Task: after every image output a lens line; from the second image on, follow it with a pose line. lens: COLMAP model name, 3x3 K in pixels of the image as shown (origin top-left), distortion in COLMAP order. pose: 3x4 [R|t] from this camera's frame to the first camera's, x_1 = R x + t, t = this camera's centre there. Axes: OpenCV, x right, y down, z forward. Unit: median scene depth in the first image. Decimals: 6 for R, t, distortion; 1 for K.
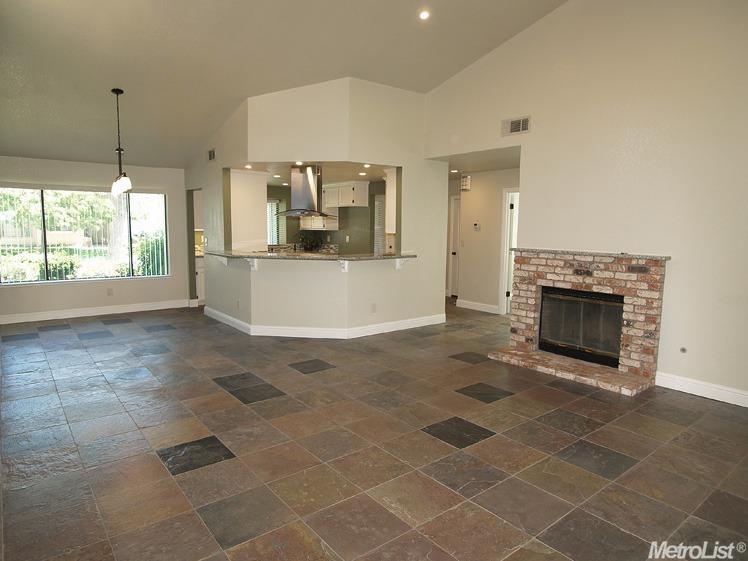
lens RADIAL K [[474.0, 0, 368.1], [0, 474.0, 279.3], [0, 0, 1]] dist [-0.028238, 0.001009]
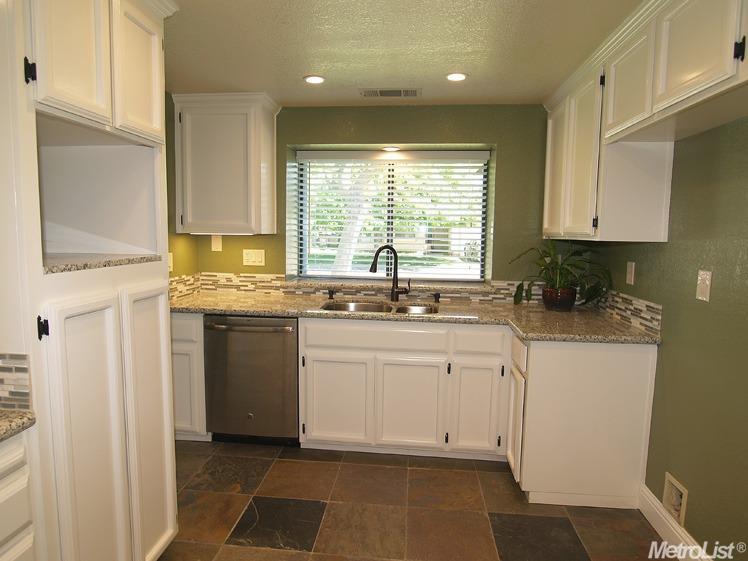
lens RADIAL K [[474.0, 0, 368.1], [0, 474.0, 279.3], [0, 0, 1]] dist [-0.028238, 0.001009]
pose [[0.720239, 0.073127, -0.689861, -0.009585], [-0.085832, 0.996181, 0.015987, -0.089379], [0.688396, 0.047698, 0.723765, 0.854009]]
